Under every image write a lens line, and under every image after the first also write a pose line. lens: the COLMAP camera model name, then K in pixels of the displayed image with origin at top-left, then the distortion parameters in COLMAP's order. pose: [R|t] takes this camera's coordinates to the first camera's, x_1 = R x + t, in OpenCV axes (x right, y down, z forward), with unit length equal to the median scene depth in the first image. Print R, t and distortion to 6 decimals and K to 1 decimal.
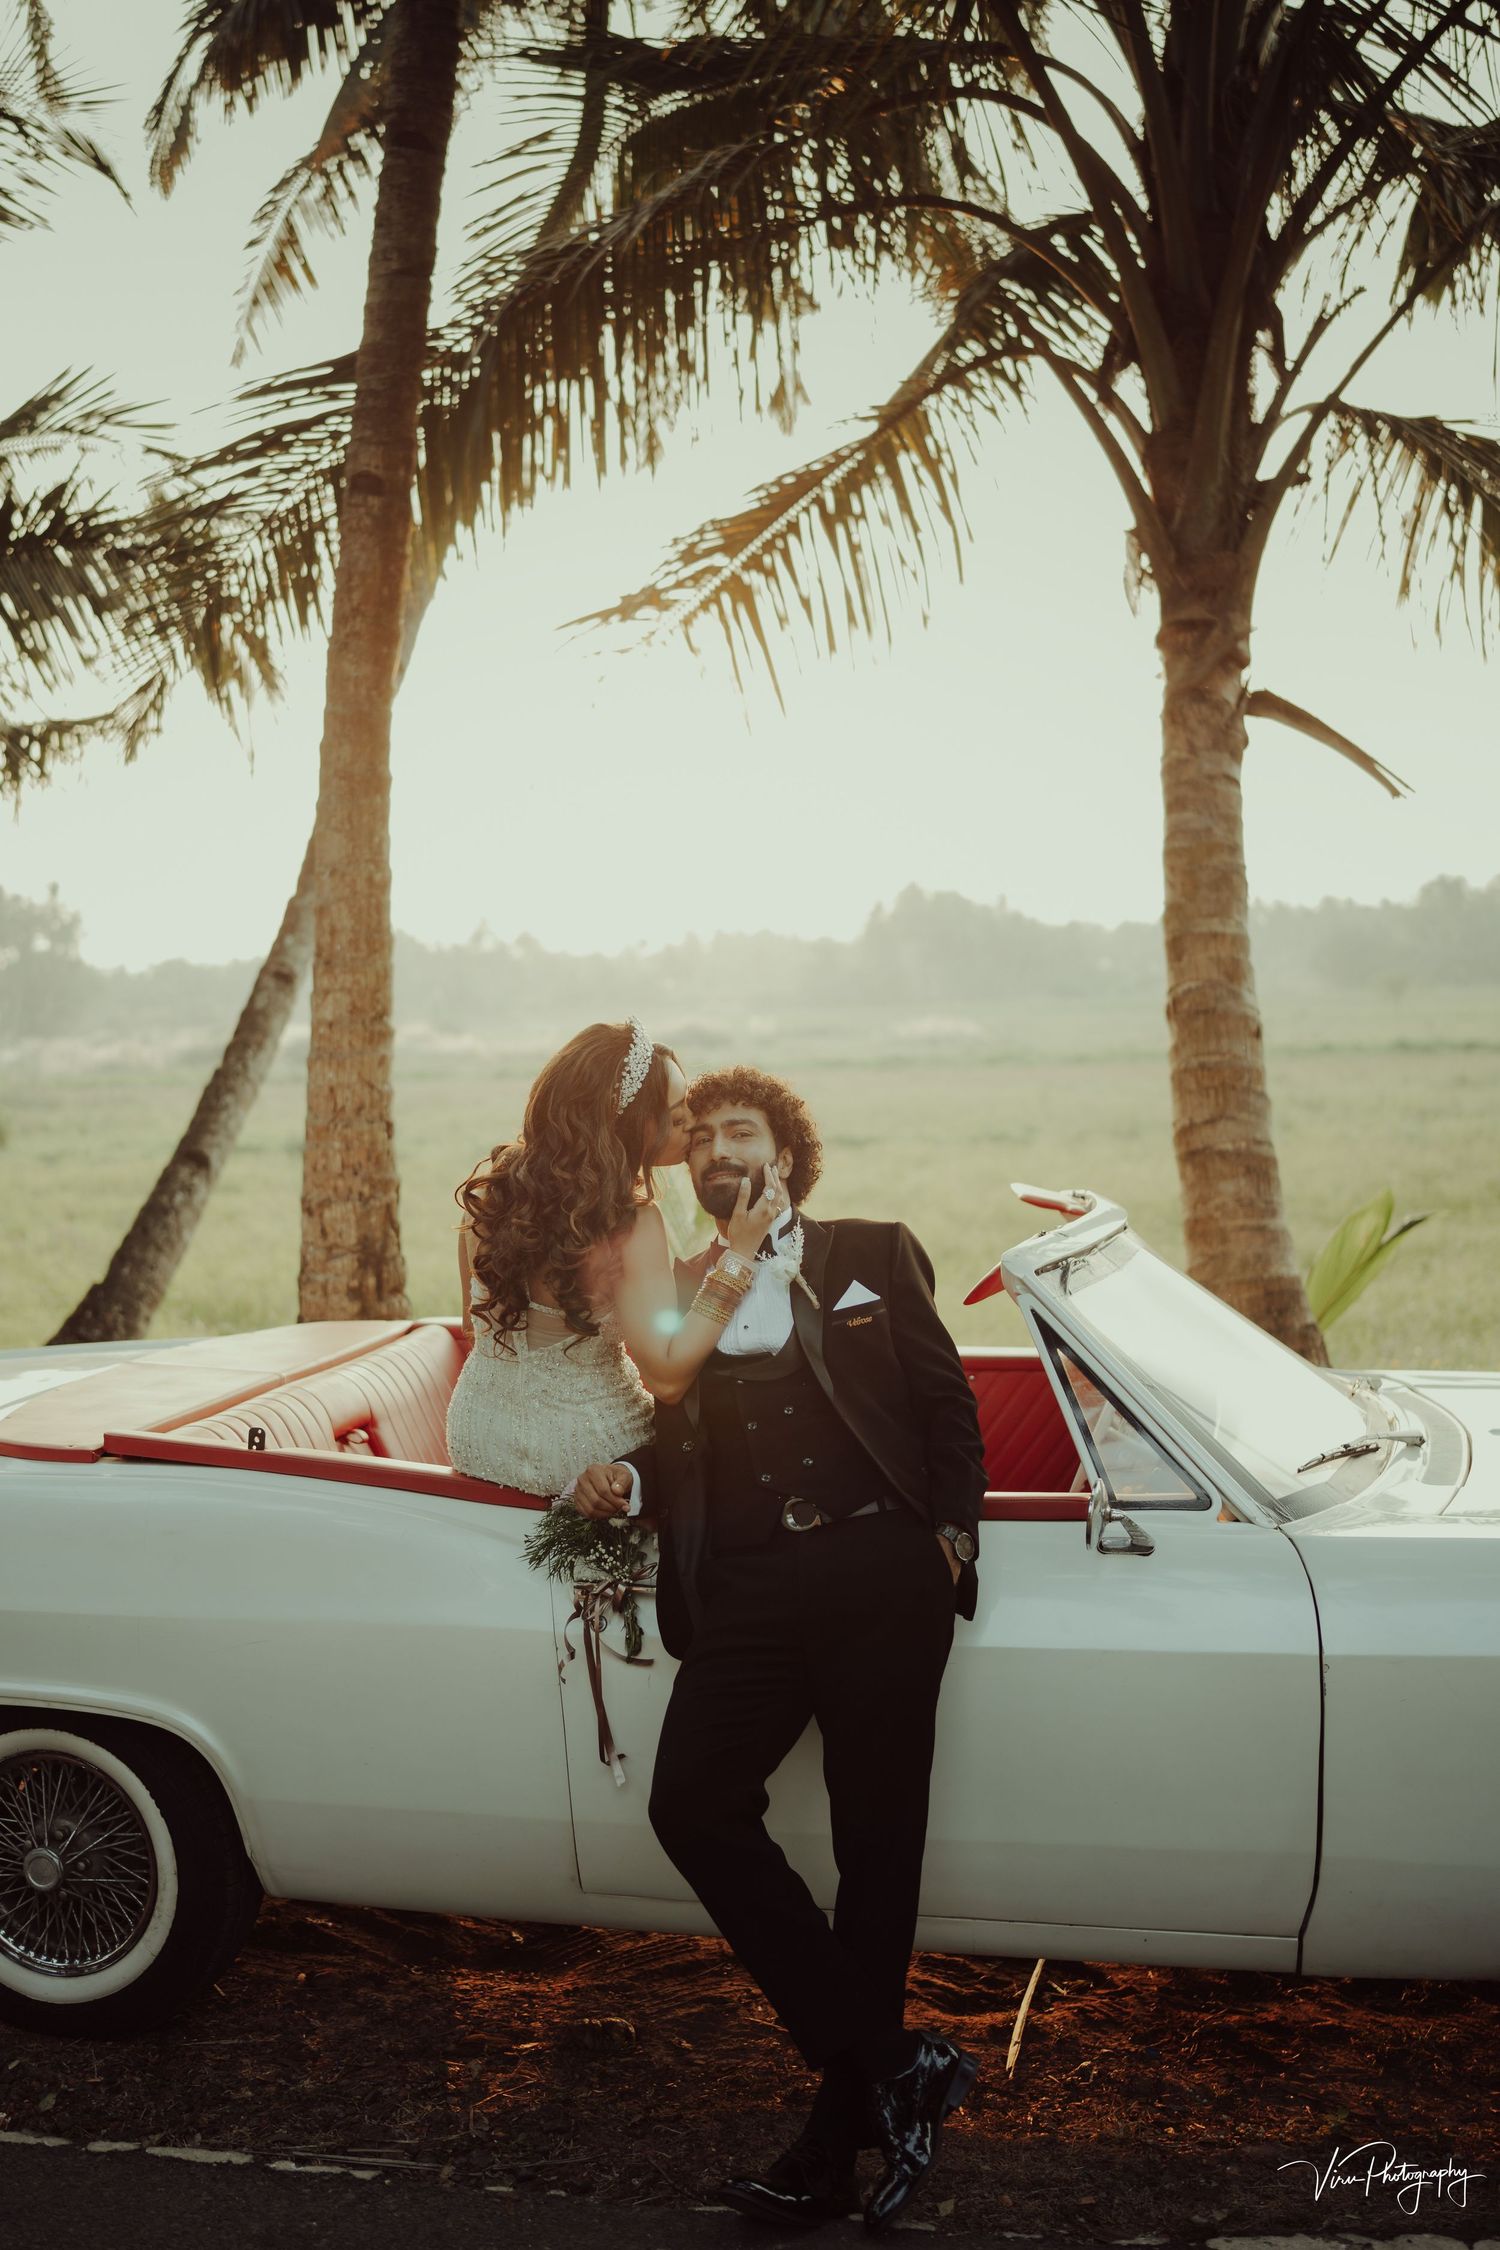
lens RADIAL K [[2335.2, 0, 684.3], [0, 2335.2, 1076.7], [0, 0, 1]] dist [-0.187354, 0.271093]
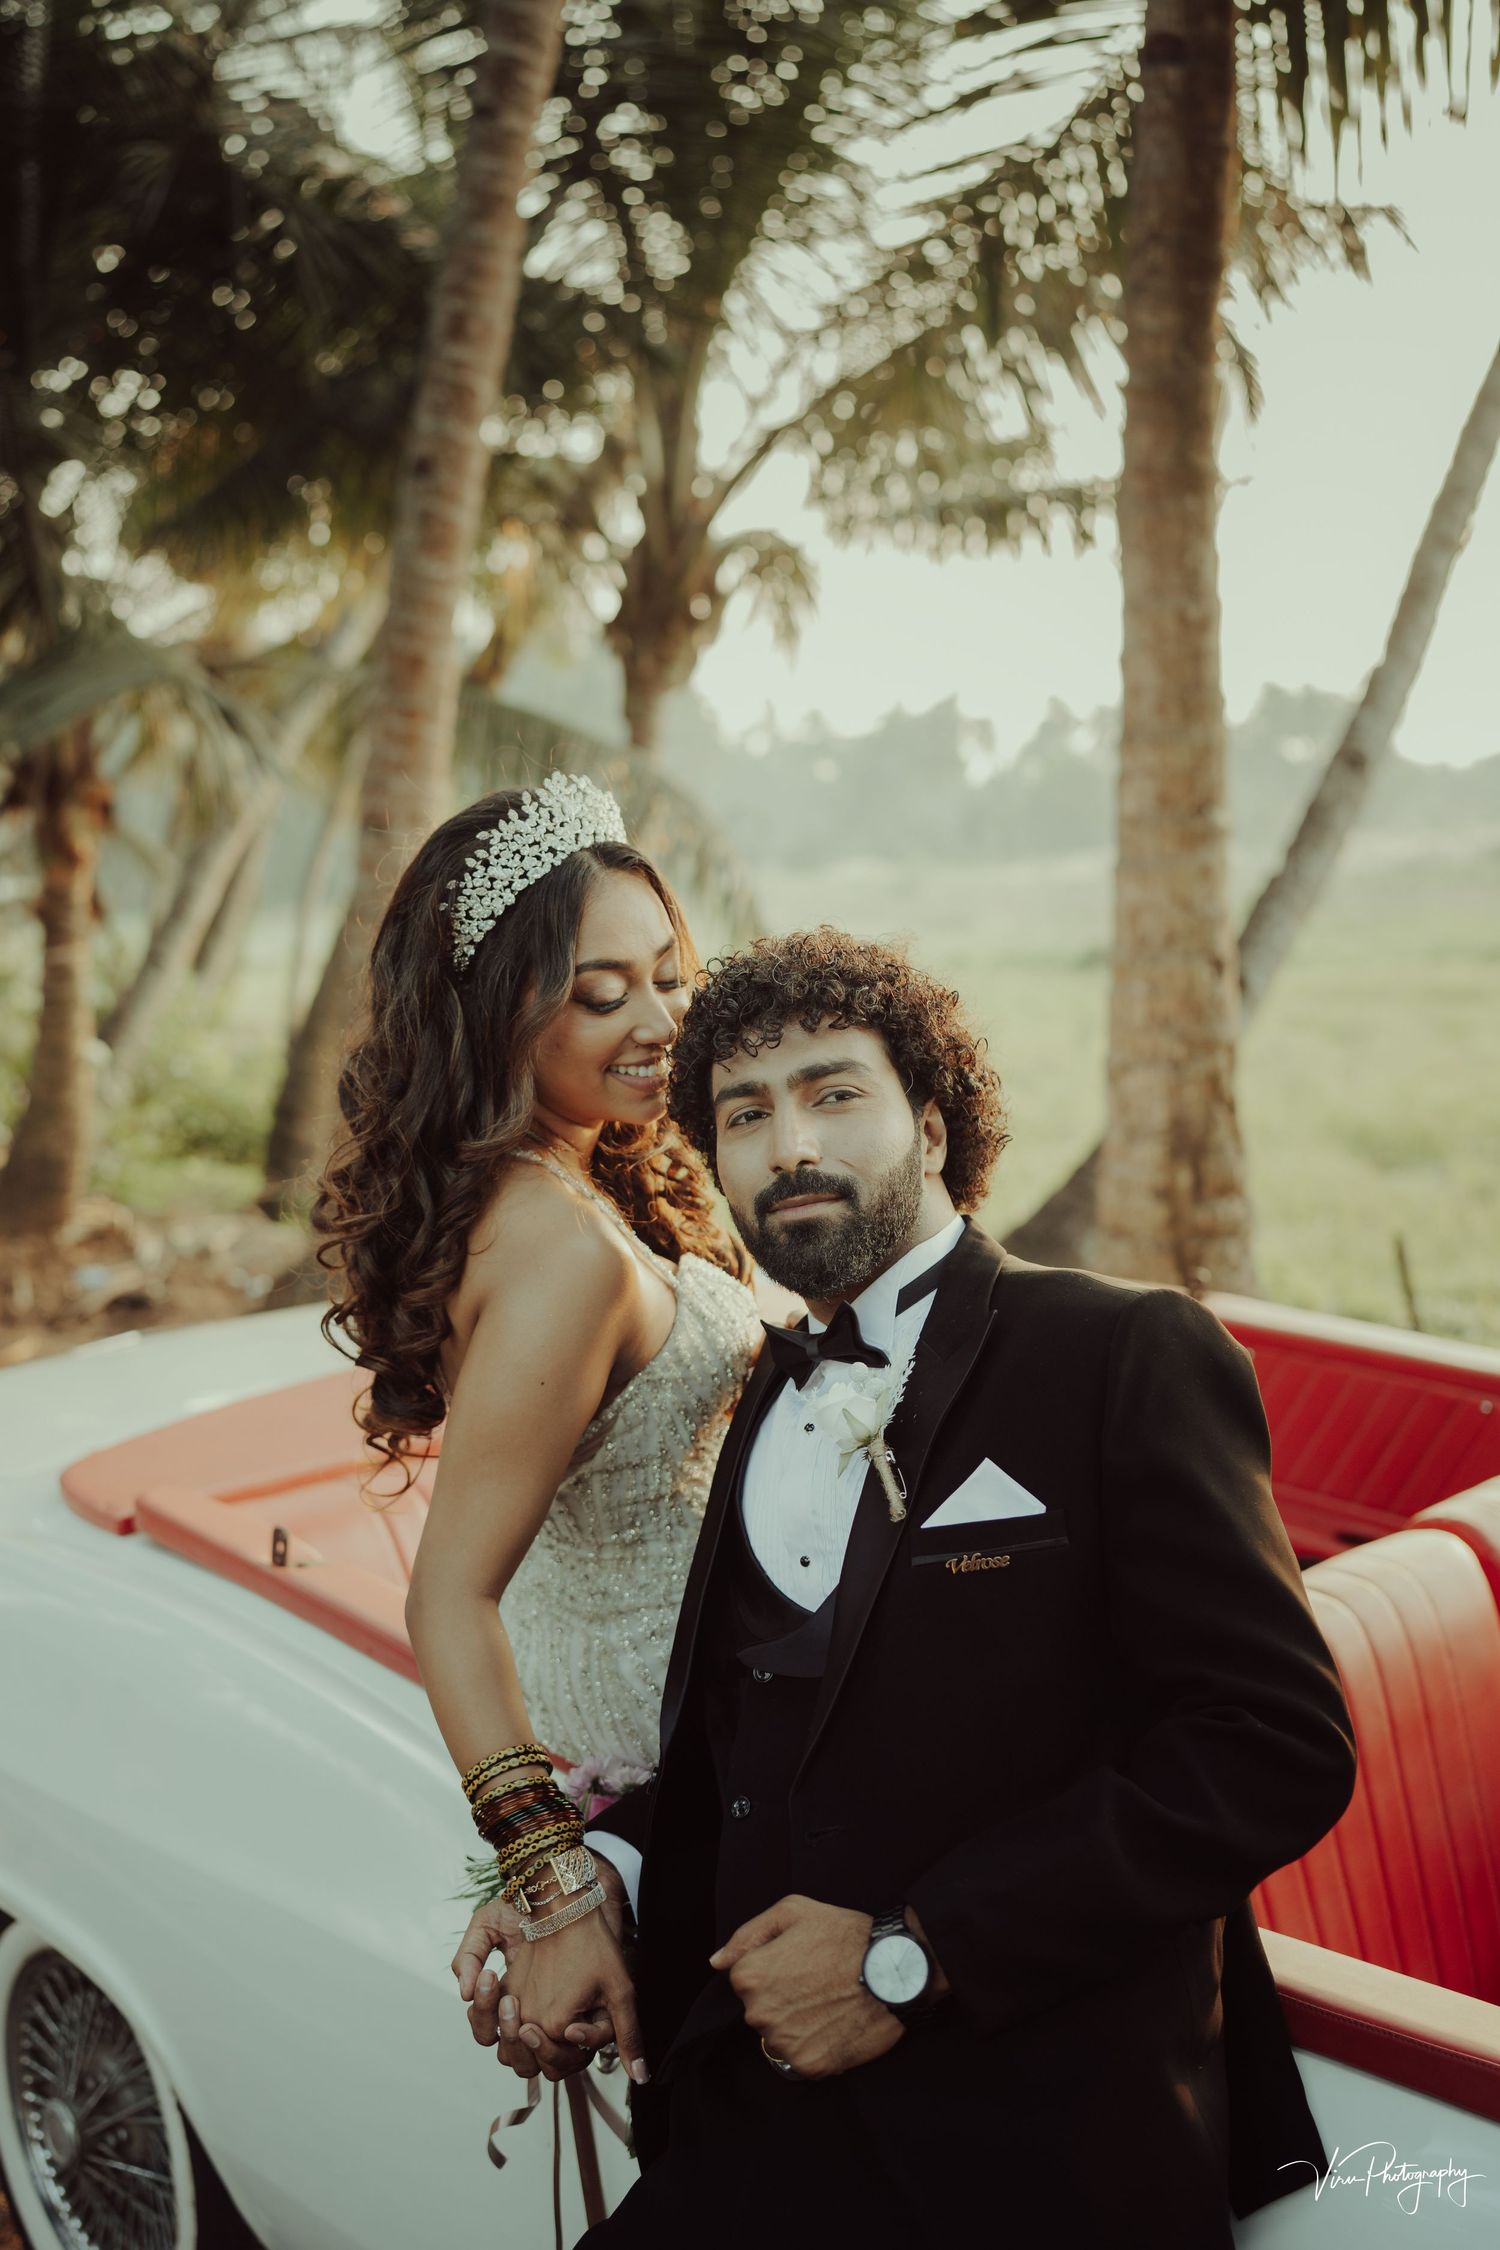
lens RADIAL K [[2335.2, 0, 684.3], [0, 2335.2, 1076.7], [0, 0, 1]] dist [-0.187354, 0.271093]
pose [[0.843888, 0.037285, -0.535222, 0.118018], [0.010558, 0.996235, 0.086047, -0.006978], [0.536415, -0.078265, 0.840317, 0.316583]]
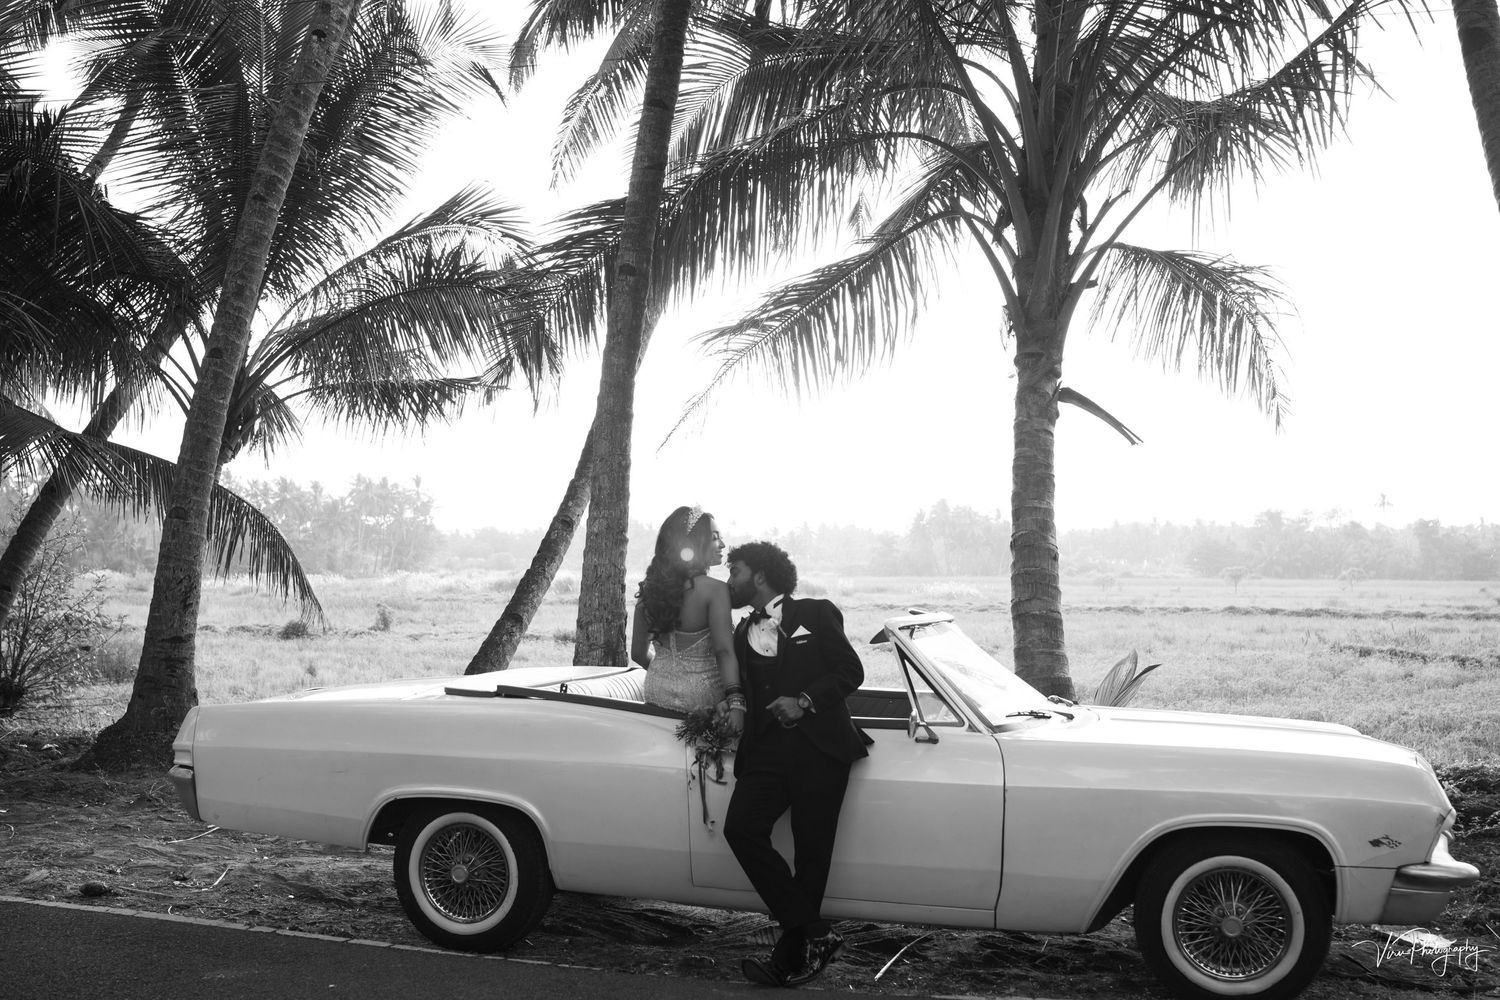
lens RADIAL K [[1445.8, 0, 753.8], [0, 1445.8, 528.1], [0, 0, 1]] dist [-0.169551, 0.204994]
pose [[0.998476, 0.043642, -0.033768, 0.026494], [-0.045605, 0.997173, -0.059722, 0.040755], [0.031066, 0.061171, 0.997644, -0.248237]]
